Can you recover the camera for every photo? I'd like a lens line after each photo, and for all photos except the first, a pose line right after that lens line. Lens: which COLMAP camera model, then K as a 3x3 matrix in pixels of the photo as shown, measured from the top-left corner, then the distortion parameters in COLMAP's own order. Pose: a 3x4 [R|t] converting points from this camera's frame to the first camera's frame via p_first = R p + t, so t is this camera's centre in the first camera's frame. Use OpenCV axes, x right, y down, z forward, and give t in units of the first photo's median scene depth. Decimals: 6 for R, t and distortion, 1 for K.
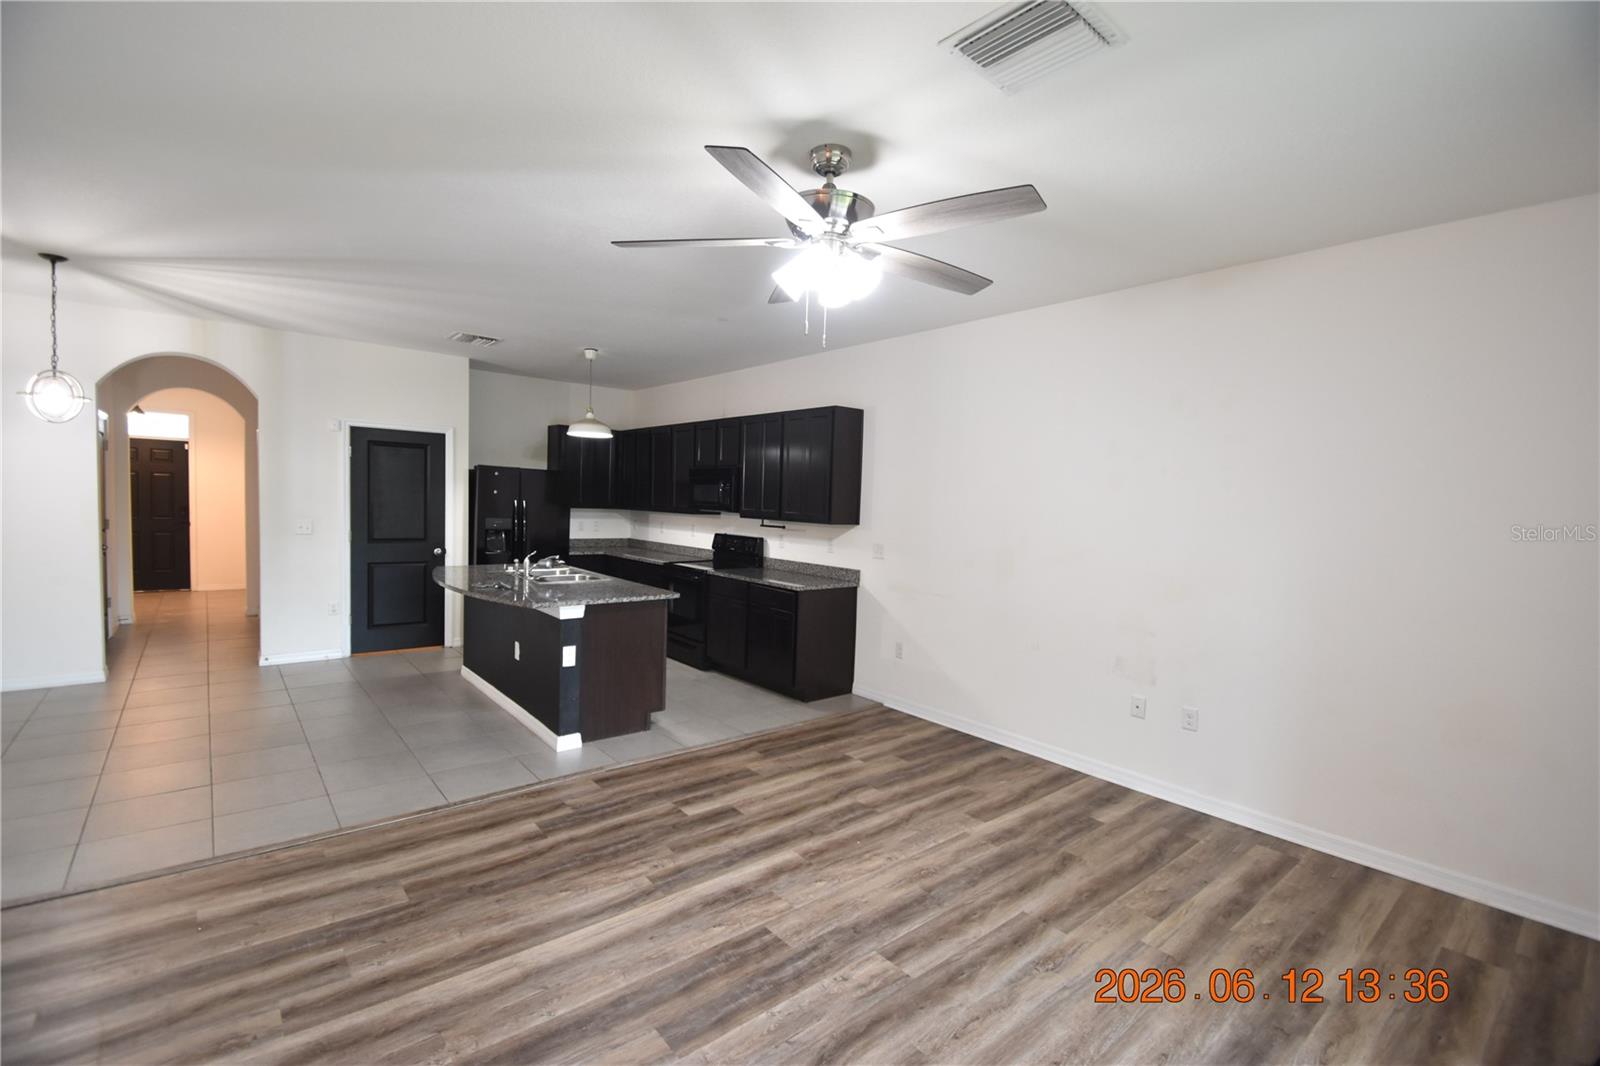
lens RADIAL K [[701.3, 0, 793.5], [0, 701.3, 528.0], [0, 0, 1]] dist [-0.036404, -0.001531]
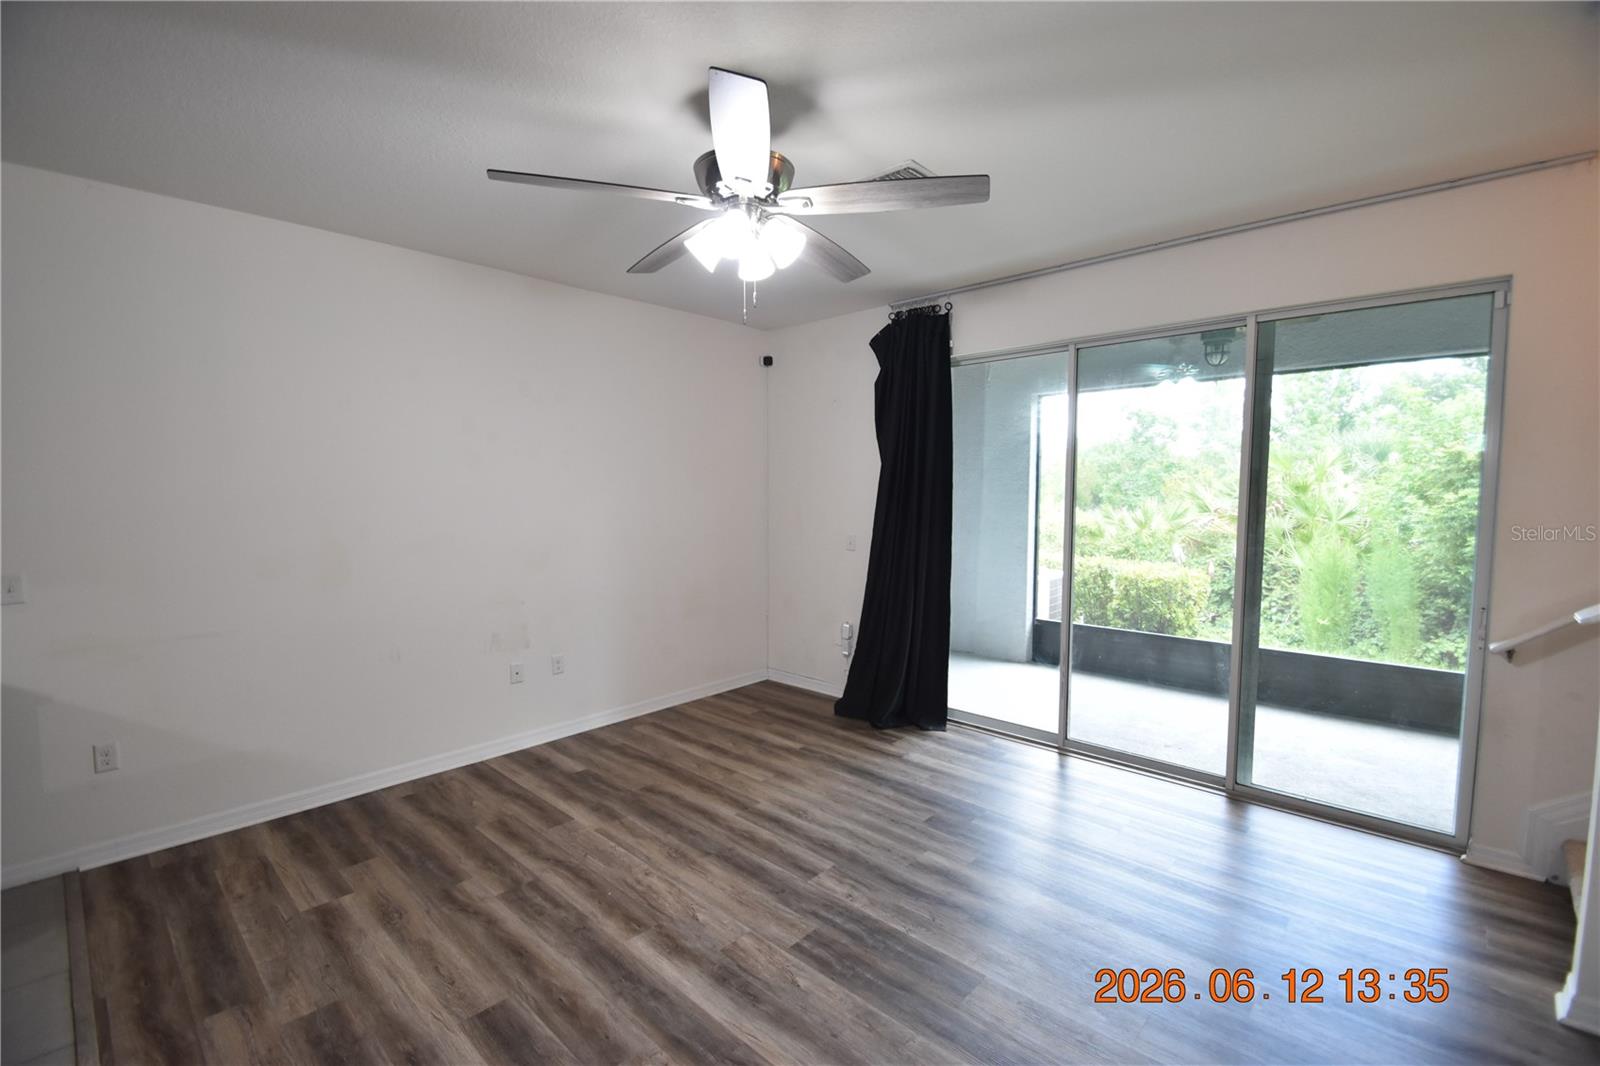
lens RADIAL K [[701.3, 0, 793.5], [0, 701.3, 537.2], [0, 0, 1]] dist [-0.036404, -0.001531]
pose [[-0.131565, -0.110845, 0.985091, -0.683960], [0.045439, 0.992010, 0.117692, -0.063455], [-0.990266, 0.060246, -0.125477, 0.818627]]
